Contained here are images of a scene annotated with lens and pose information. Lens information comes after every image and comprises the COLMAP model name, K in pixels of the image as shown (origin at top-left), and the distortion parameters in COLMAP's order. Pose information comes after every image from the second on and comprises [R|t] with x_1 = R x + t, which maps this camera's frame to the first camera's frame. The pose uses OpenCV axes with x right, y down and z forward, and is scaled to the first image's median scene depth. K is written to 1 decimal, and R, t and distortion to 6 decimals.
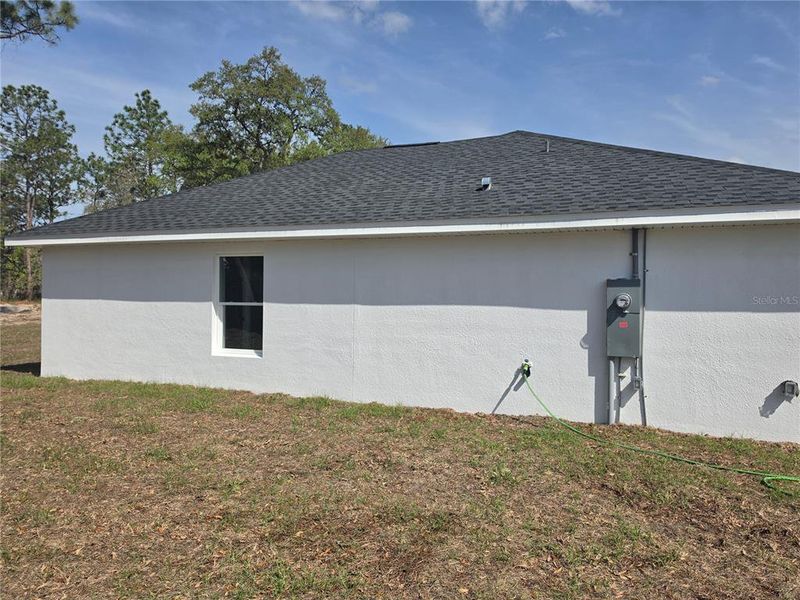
lens RADIAL K [[558.0, 0, 397.9], [0, 558.0, 296.4], [0, 0, 1]] dist [0.072757, -0.082819]
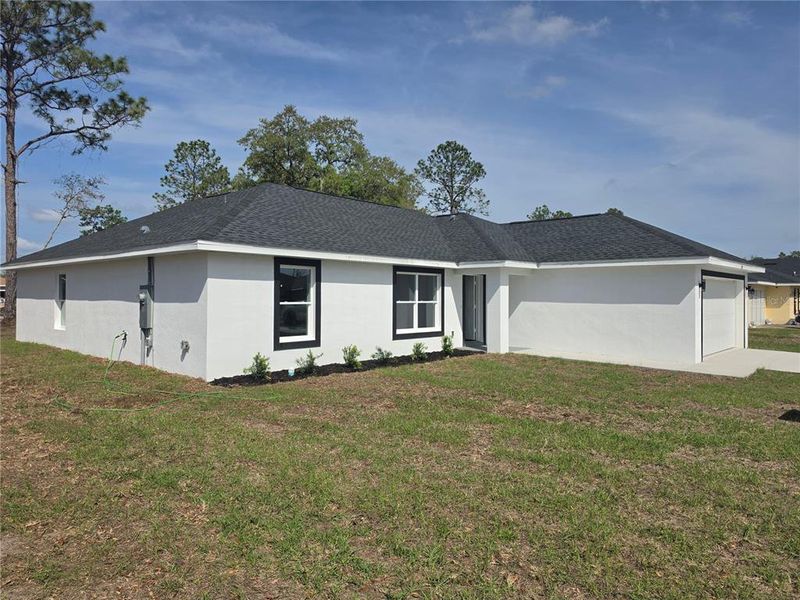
lens RADIAL K [[551.0, 0, 401.6], [0, 551.0, 299.1], [0, 0, 1]] dist [0.074880, -0.084983]
pose [[0.934355, -0.000419, -0.356344, 0.288135], [0.000300, 1.000000, -0.000389, 0.002262], [0.356344, 0.000257, 0.934355, -0.059736]]
